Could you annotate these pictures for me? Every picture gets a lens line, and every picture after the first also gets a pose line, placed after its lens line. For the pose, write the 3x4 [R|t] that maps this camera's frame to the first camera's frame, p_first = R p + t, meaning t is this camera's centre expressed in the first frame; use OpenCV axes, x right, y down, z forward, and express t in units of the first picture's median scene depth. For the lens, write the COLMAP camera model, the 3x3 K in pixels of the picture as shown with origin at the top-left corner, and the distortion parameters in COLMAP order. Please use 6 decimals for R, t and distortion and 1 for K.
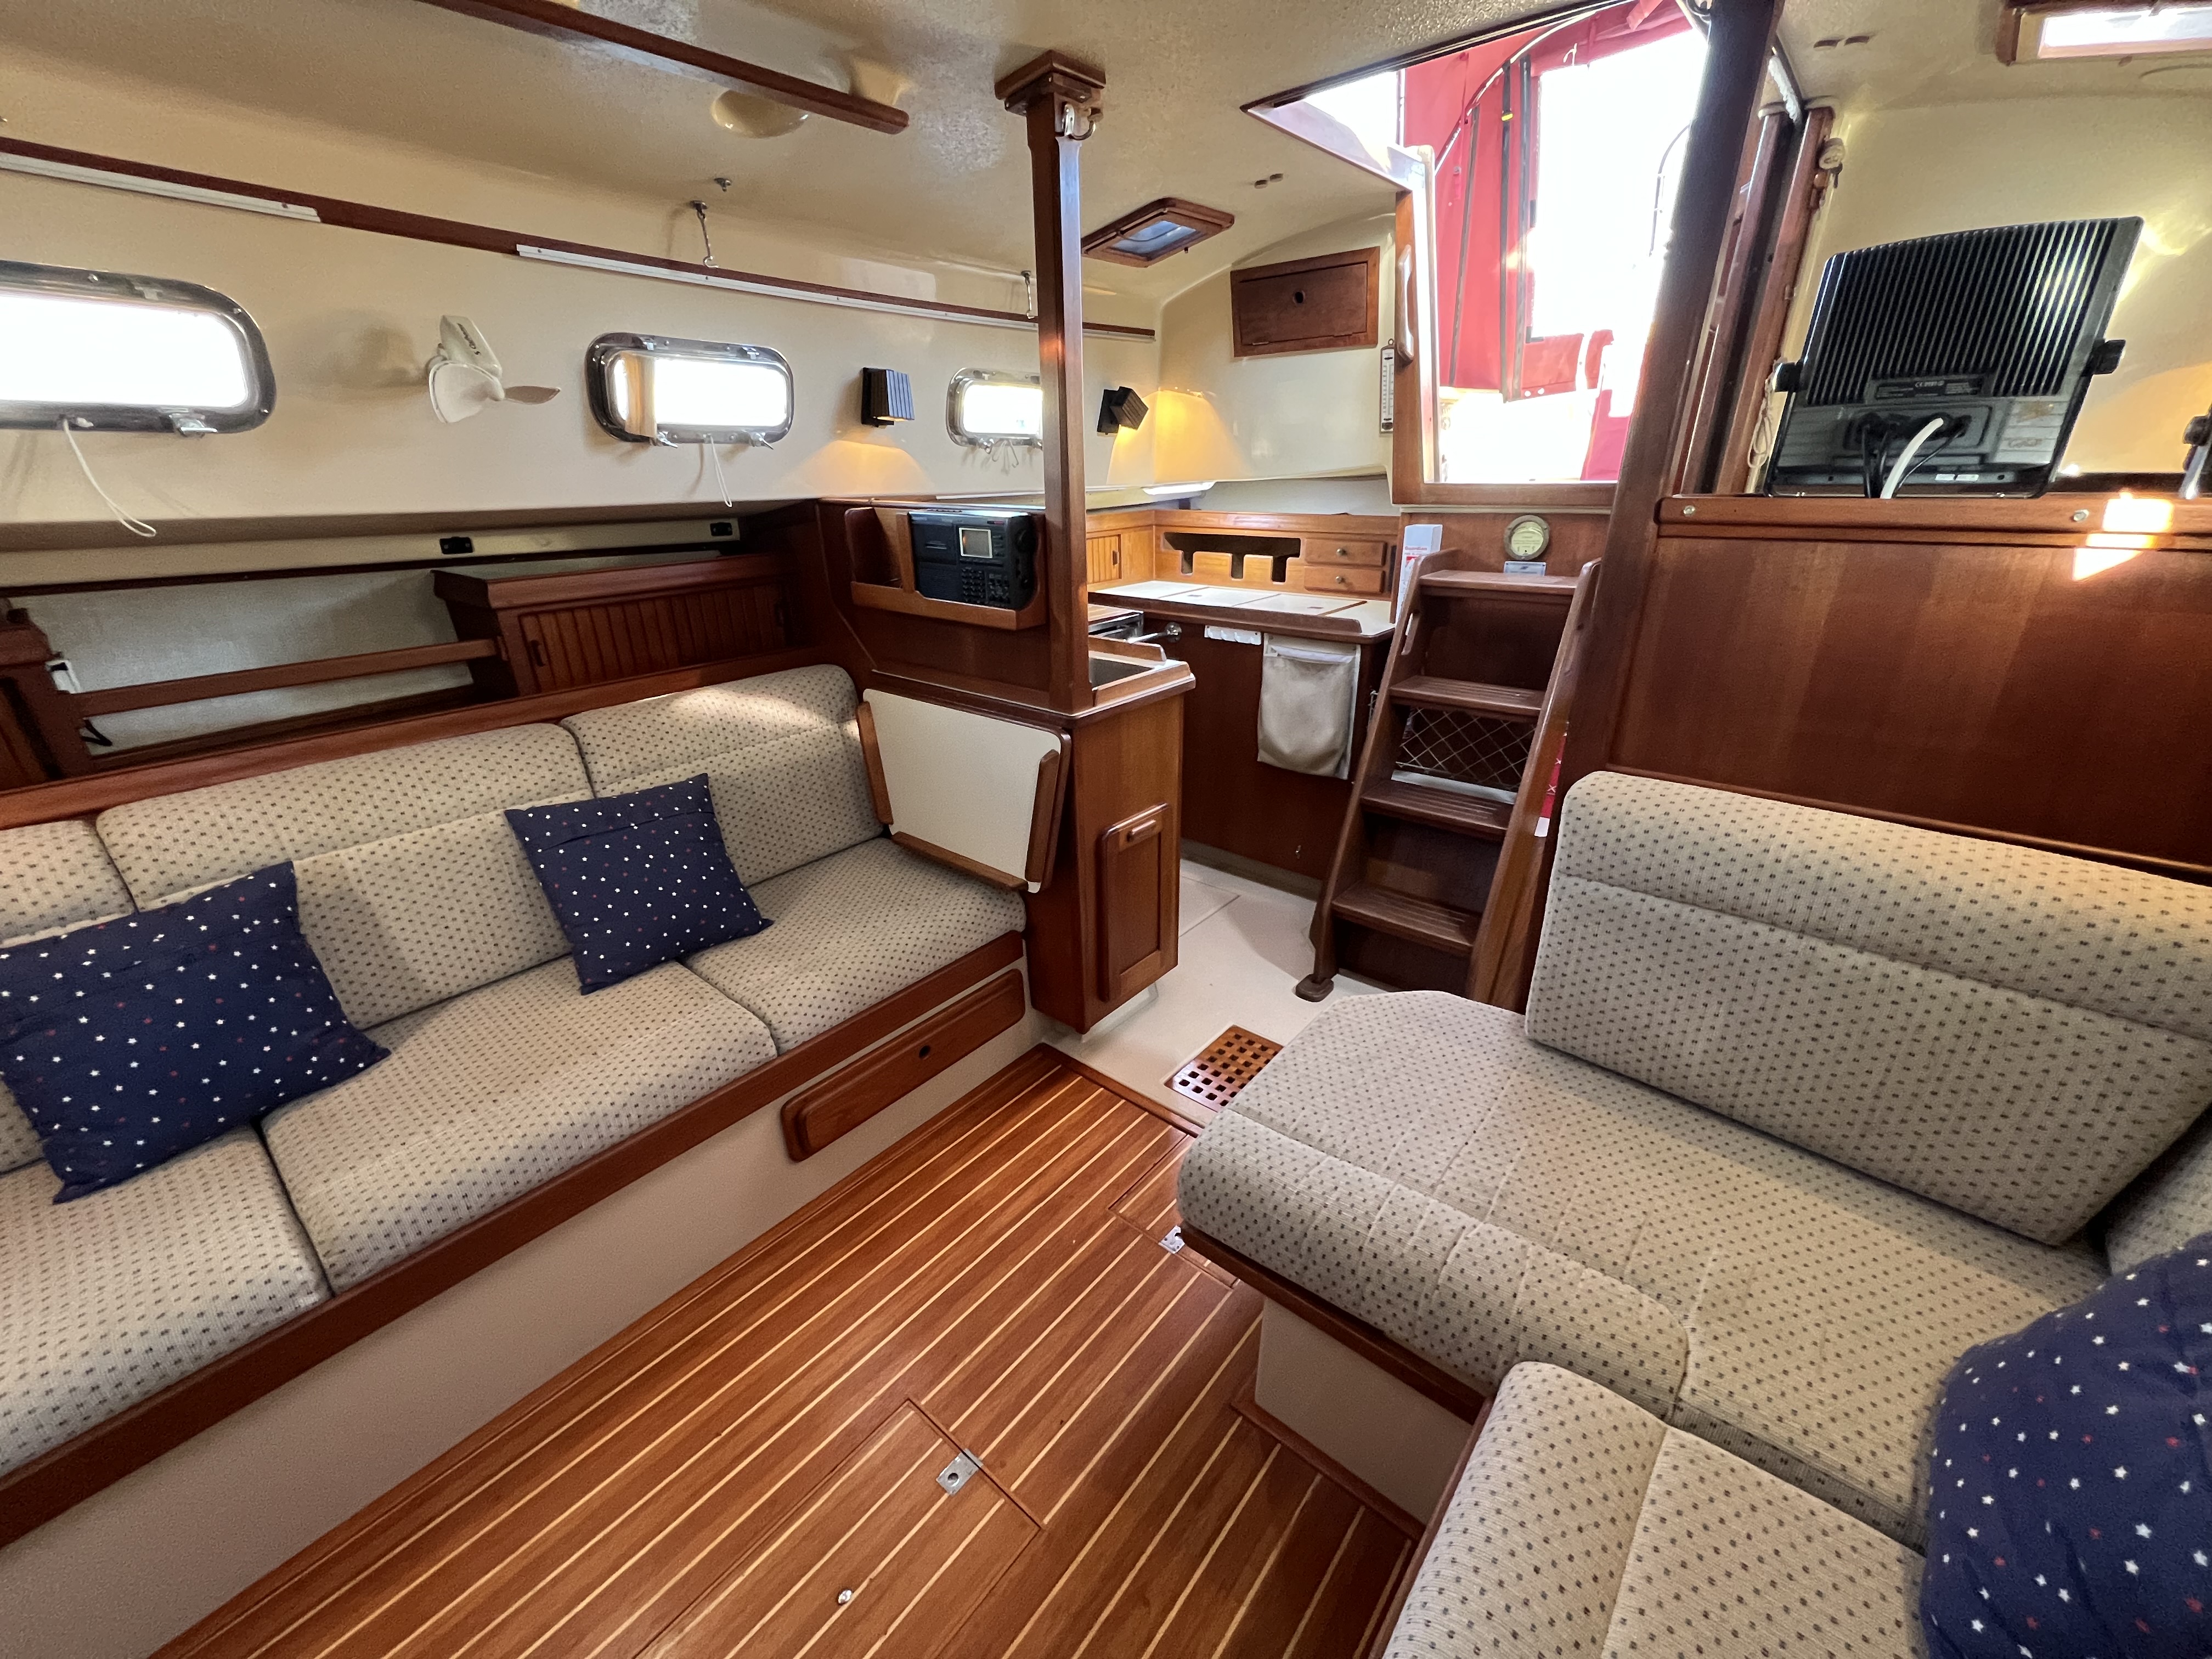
lens RADIAL K [[880.8, 0, 1104.6], [0, 880.8, 839.7], [0, 0, 1]] dist [0.005753, -0.000406]
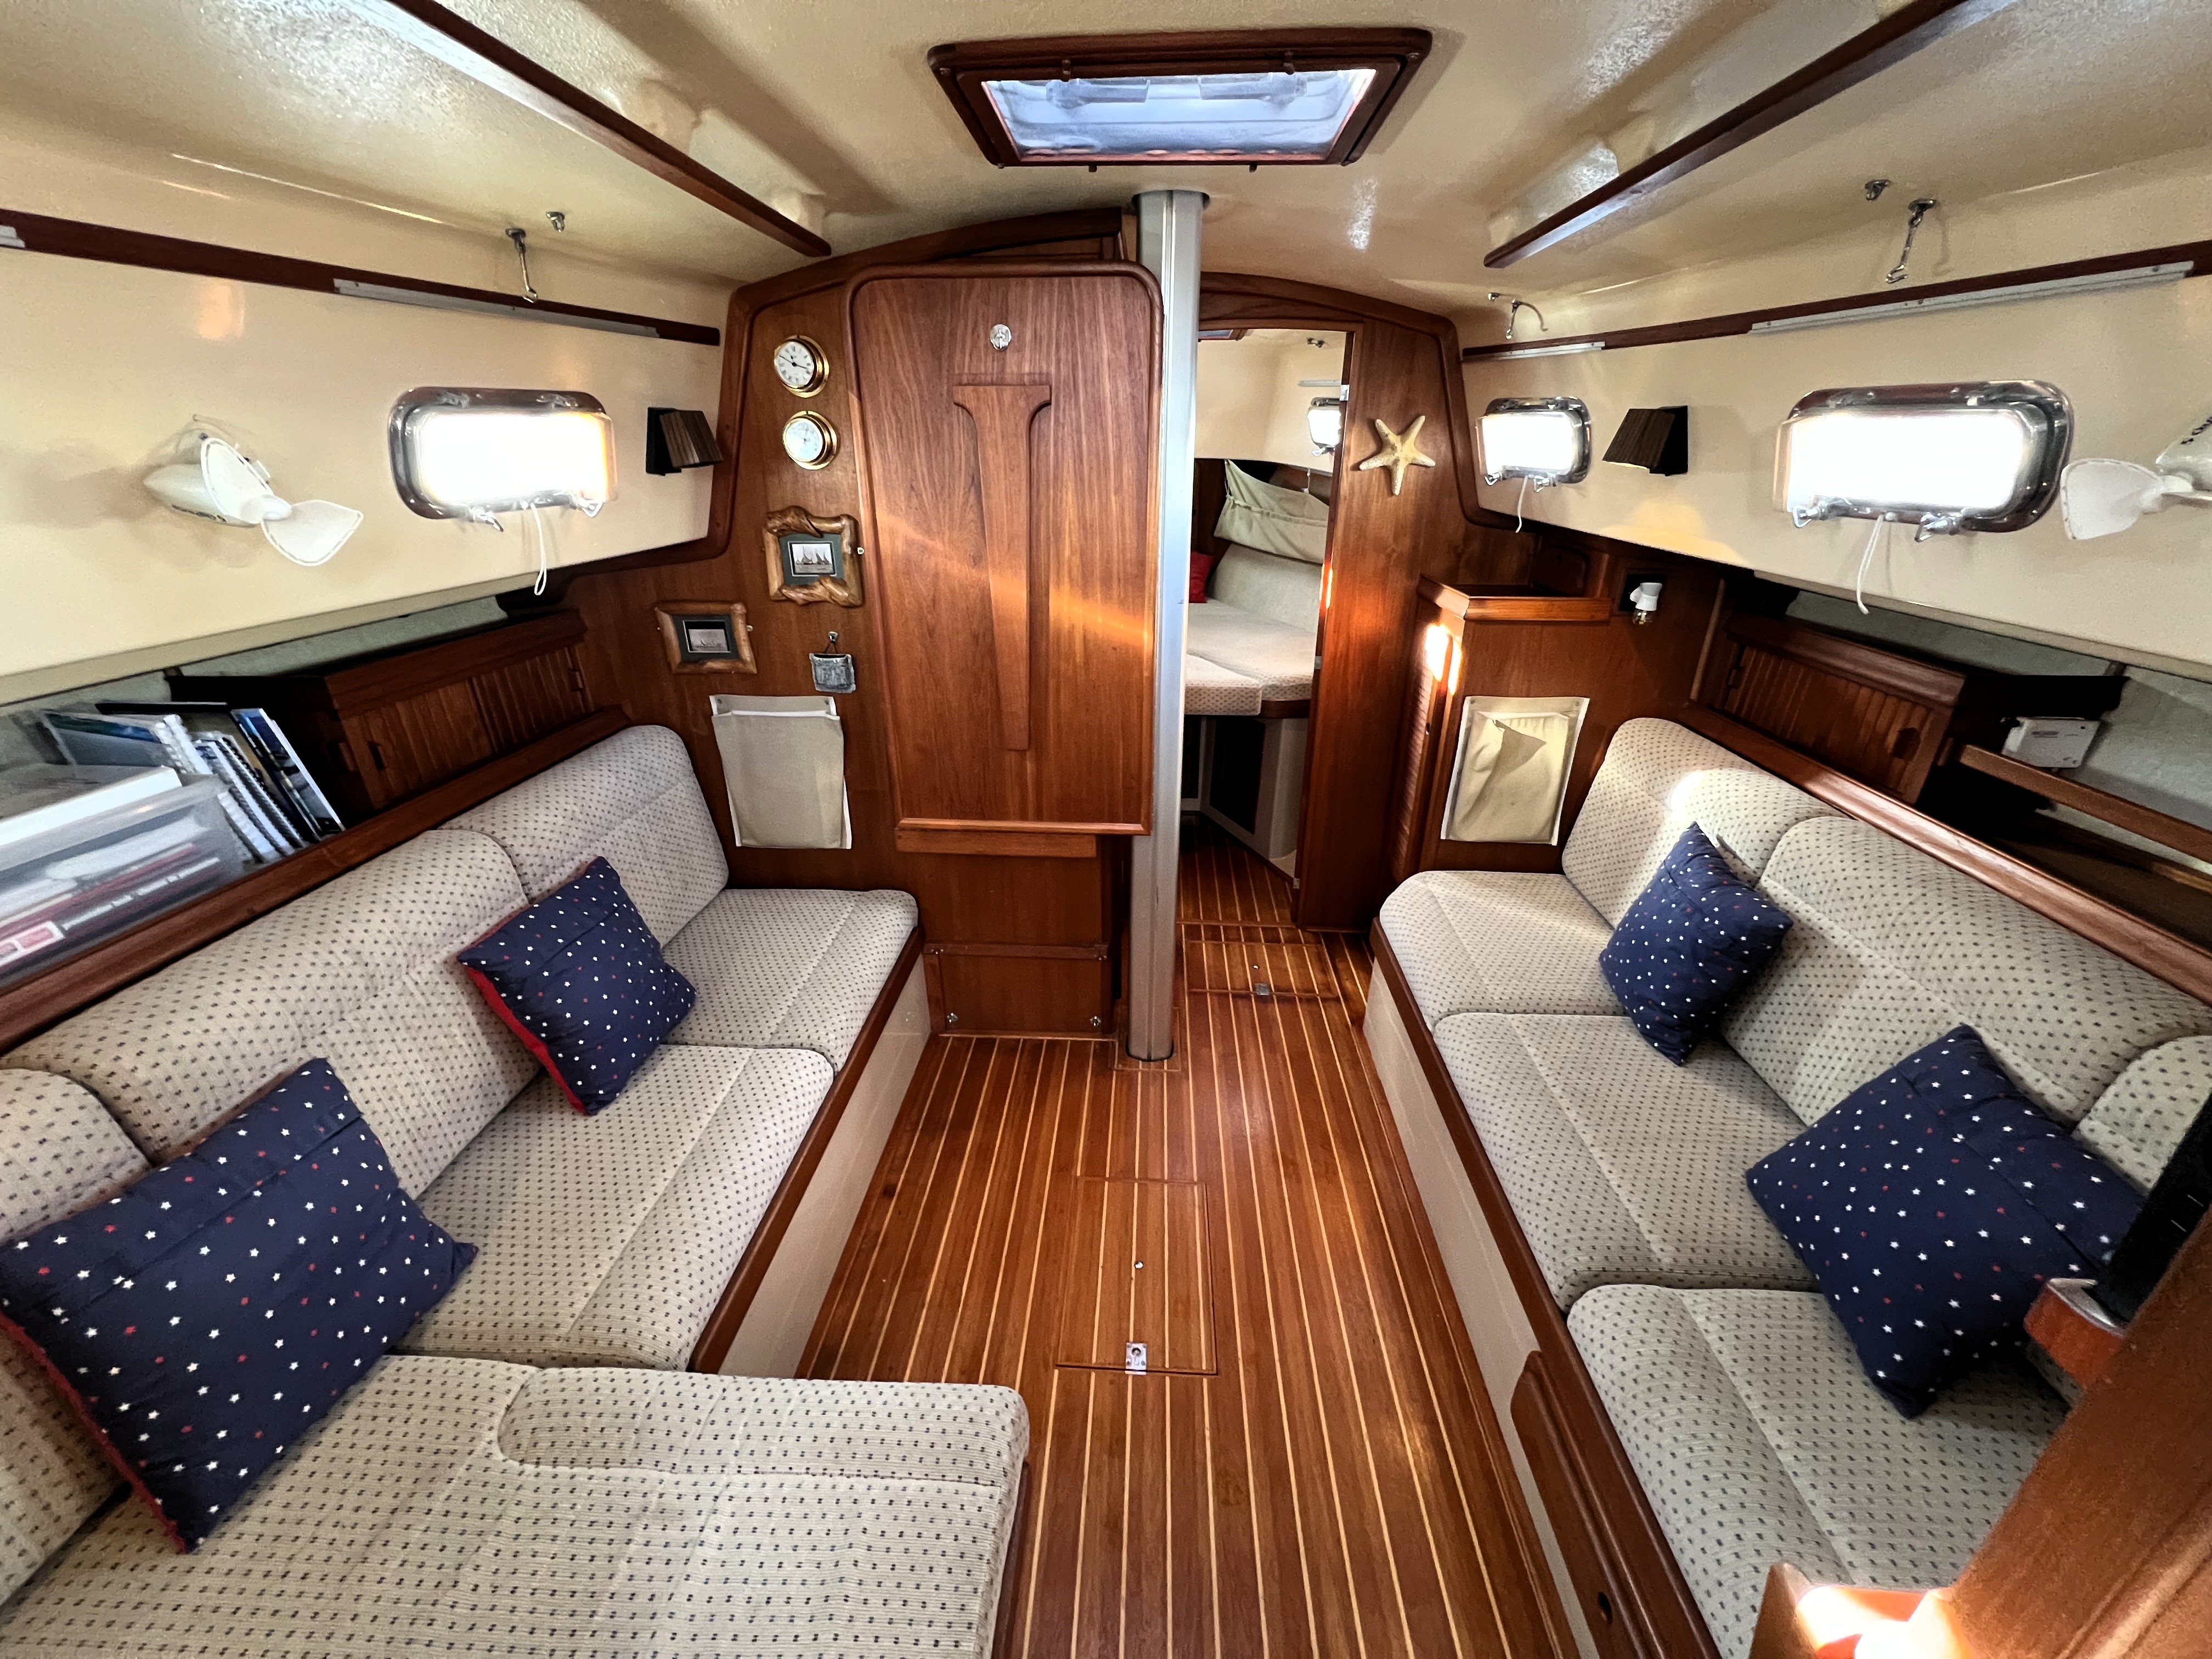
lens RADIAL K [[880.8, 0, 1104.6], [0, 880.8, 839.7], [0, 0, 1]] dist [0.005753, -0.000406]
pose [[-0.799709, 0.262336, -0.540041, 0.175864], [-0.225479, 0.702415, 0.675109, -0.313856], [0.556439, 0.661659, -0.502577, 0.560290]]
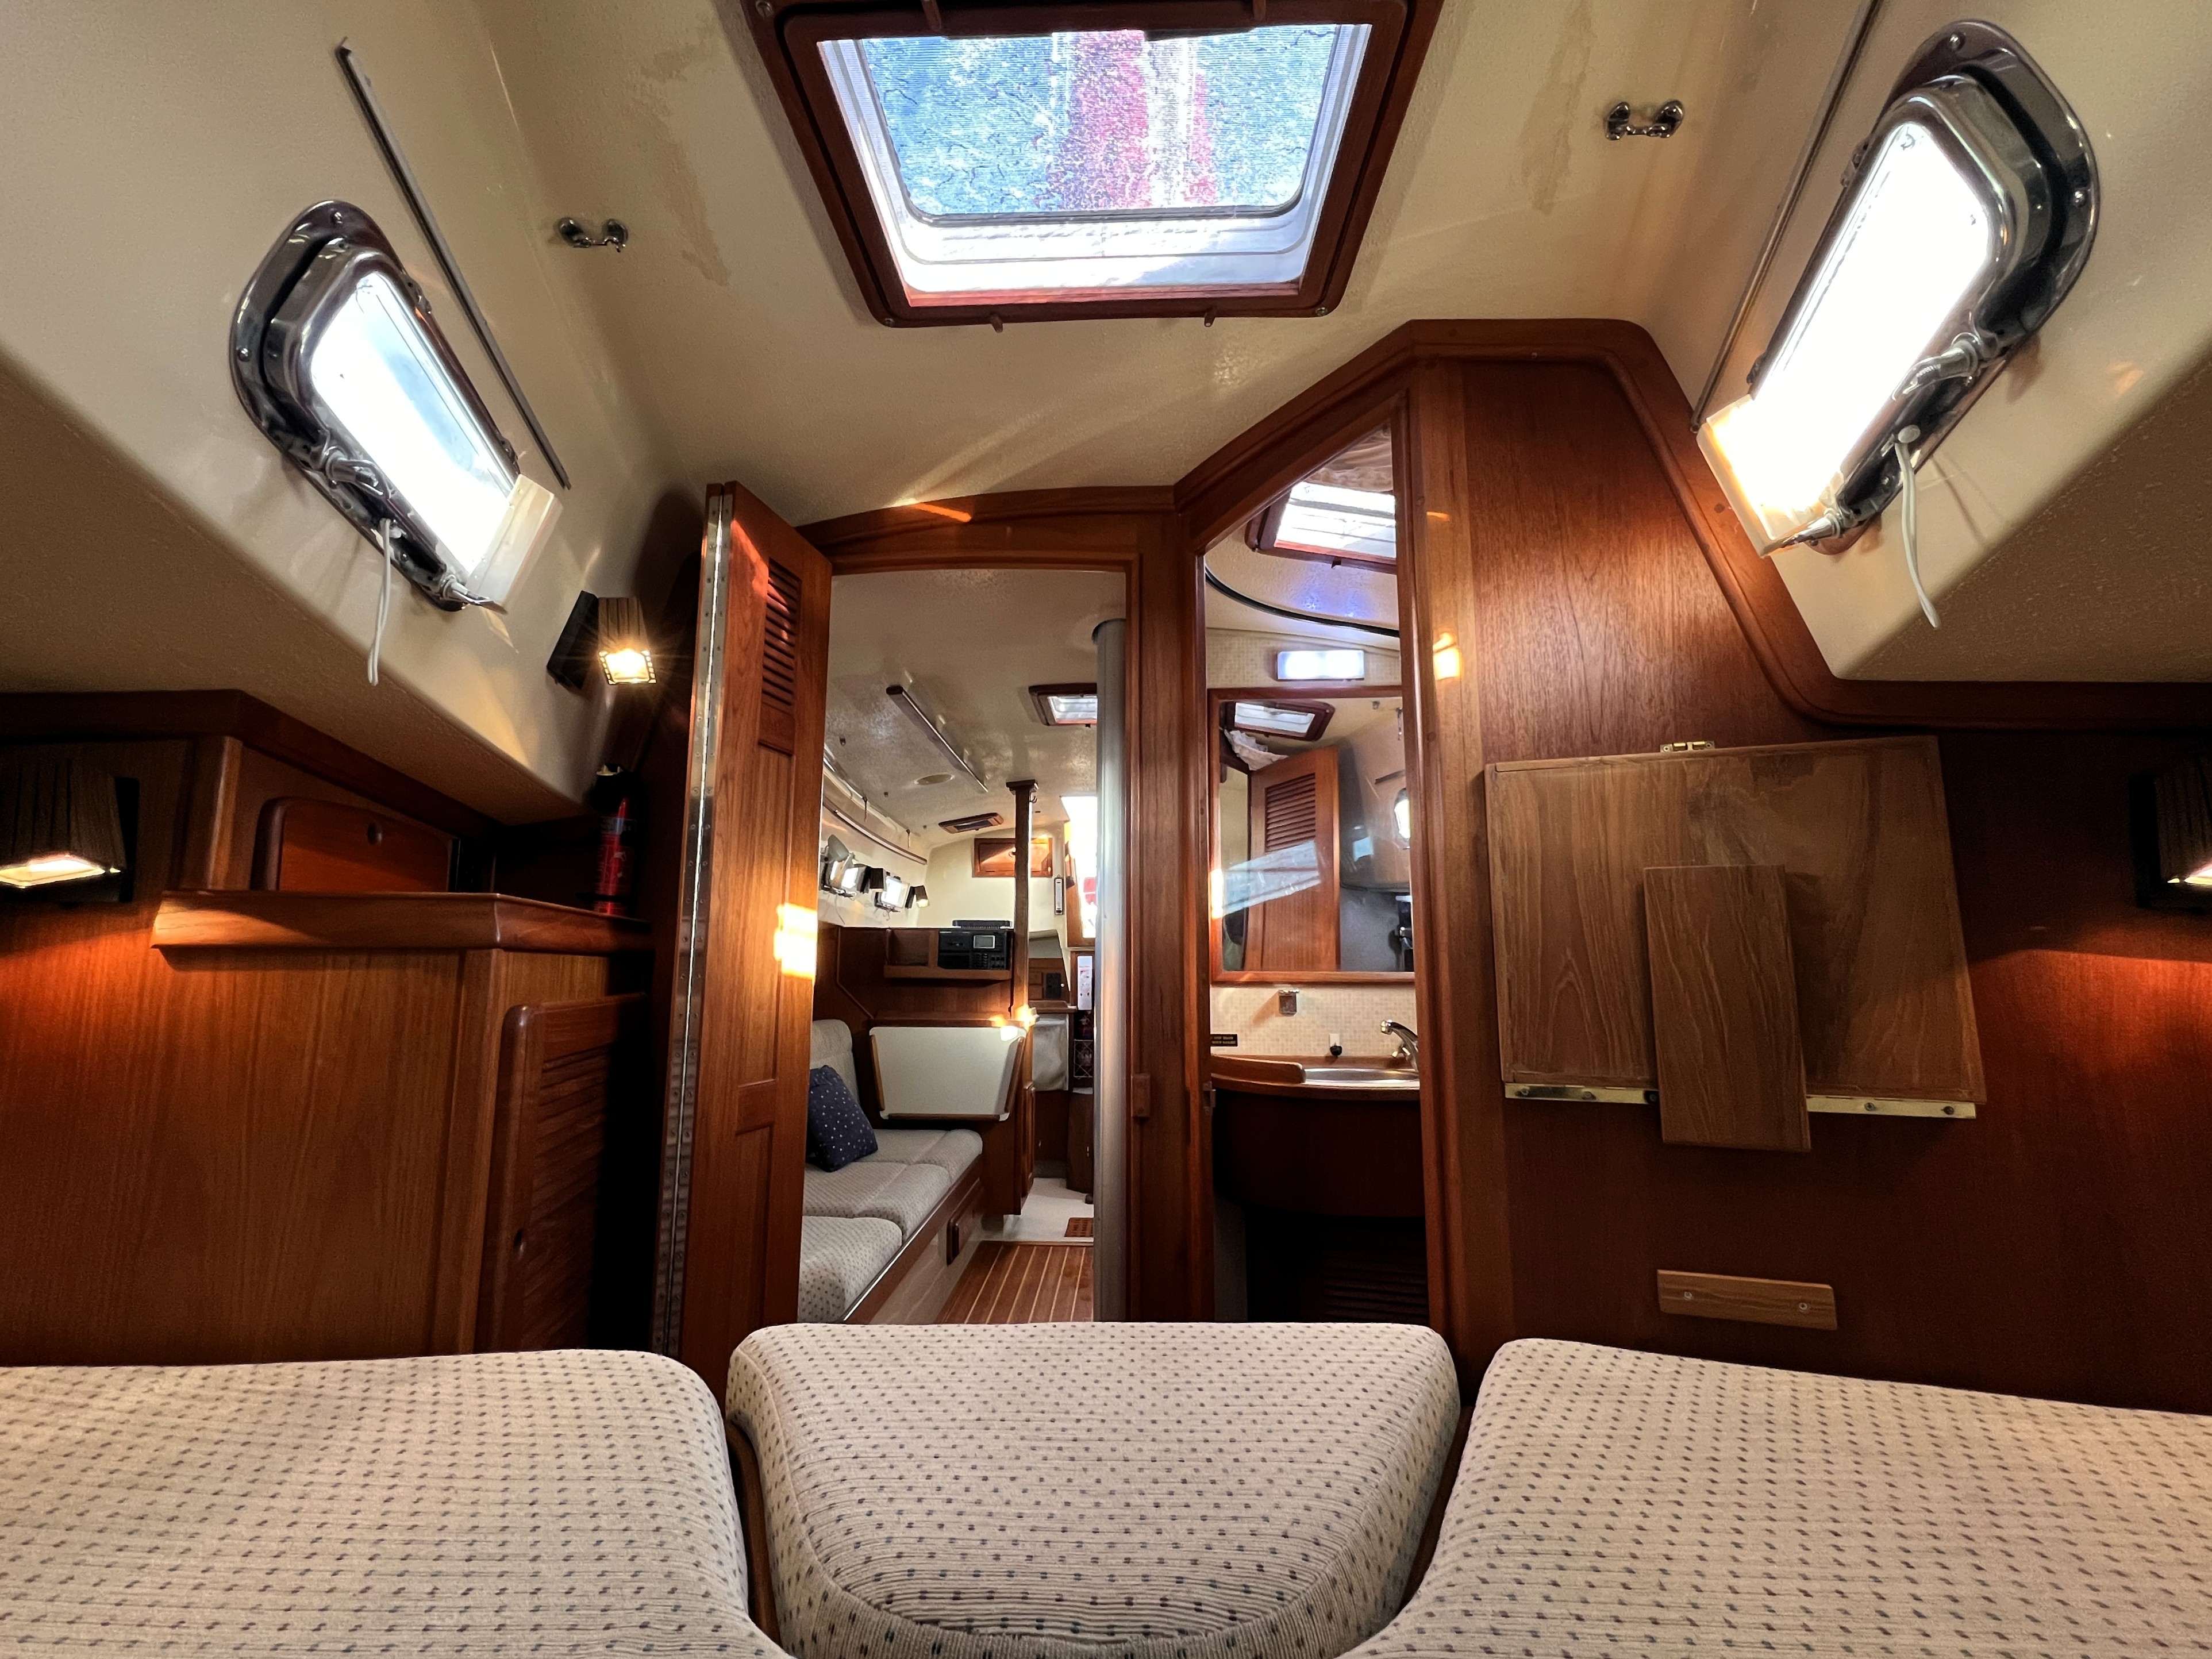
lens RADIAL K [[936.0, 0, 1106.0], [0, 936.0, 829.5], [0, 0, 1]] dist [0.000960, -0.000106]
pose [[0.785740, 0.109434, 0.608800, -0.876920], [0.234055, 0.858445, -0.456389, 0.360391], [-0.572566, 0.501096, 0.648900, -0.532746]]
